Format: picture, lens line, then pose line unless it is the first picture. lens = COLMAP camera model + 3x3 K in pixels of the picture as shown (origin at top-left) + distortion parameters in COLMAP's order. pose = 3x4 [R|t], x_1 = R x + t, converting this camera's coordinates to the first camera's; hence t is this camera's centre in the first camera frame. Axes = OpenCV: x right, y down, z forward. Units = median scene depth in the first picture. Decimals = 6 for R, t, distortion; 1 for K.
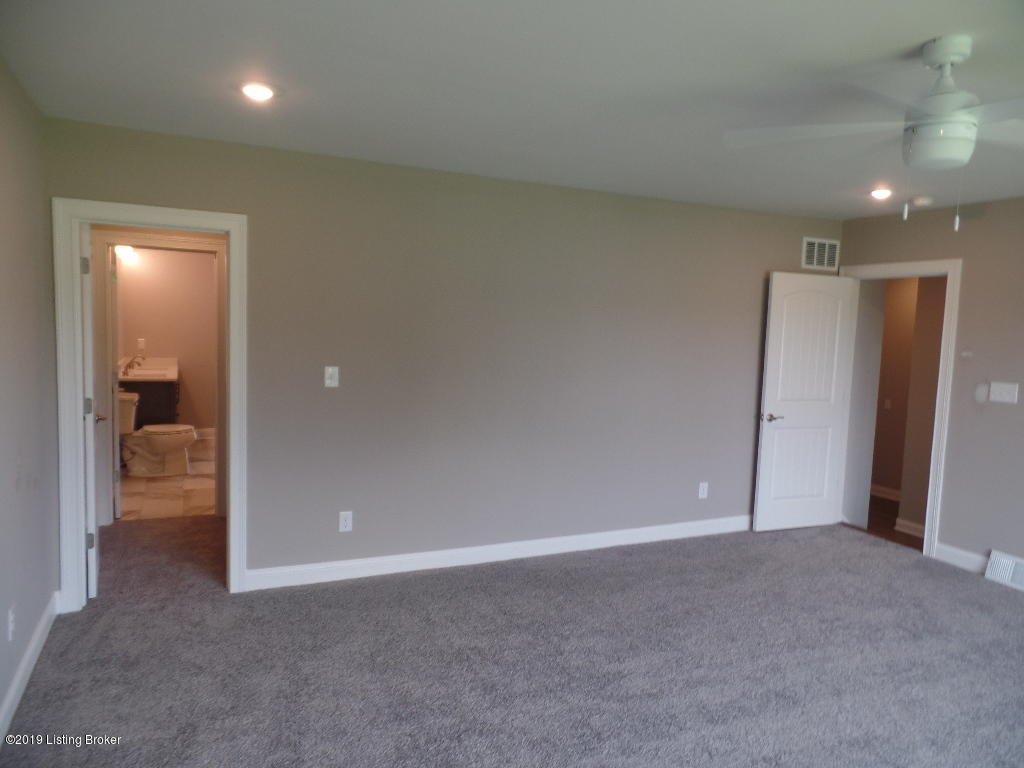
lens RADIAL K [[702.3, 0, 512.0], [0, 702.3, 384.0], [0, 0, 1]] dist [0.000414, 0.000401]
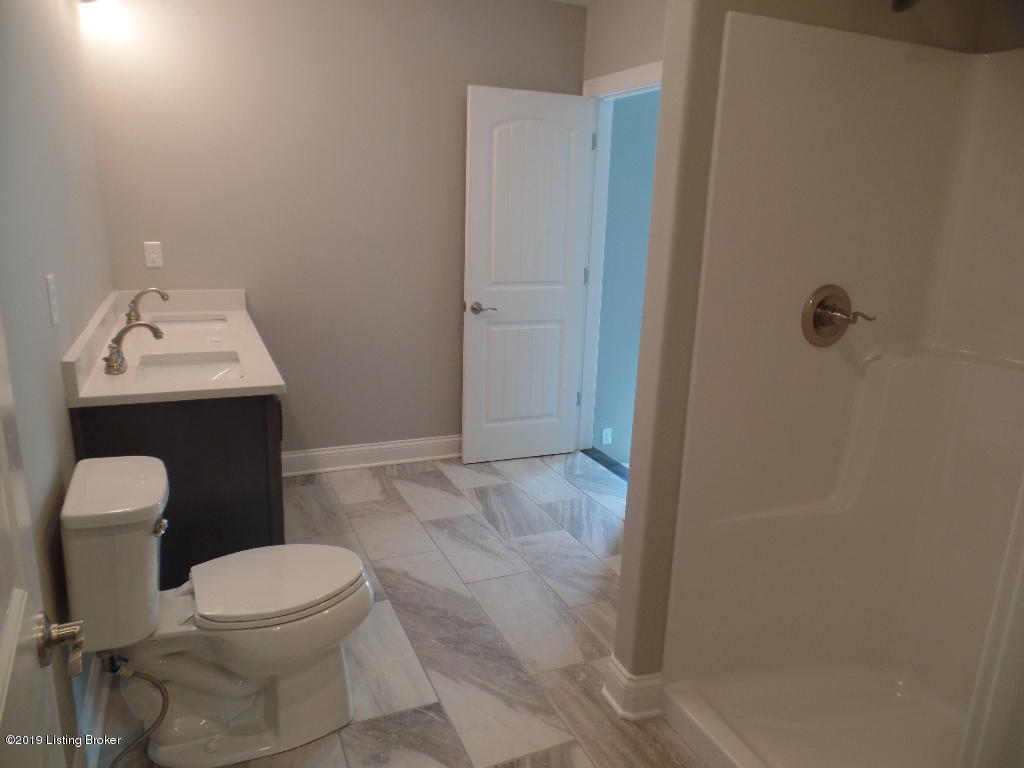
lens RADIAL K [[702.3, 0, 512.0], [0, 702.3, 384.0], [0, 0, 1]] dist [0.000414, 0.000401]
pose [[0.999848, 0.003861, -0.016999, -0.374320], [-0.001131, 0.987476, 0.157766, -0.057660], [0.017395, -0.157723, 0.987330, 0.705909]]
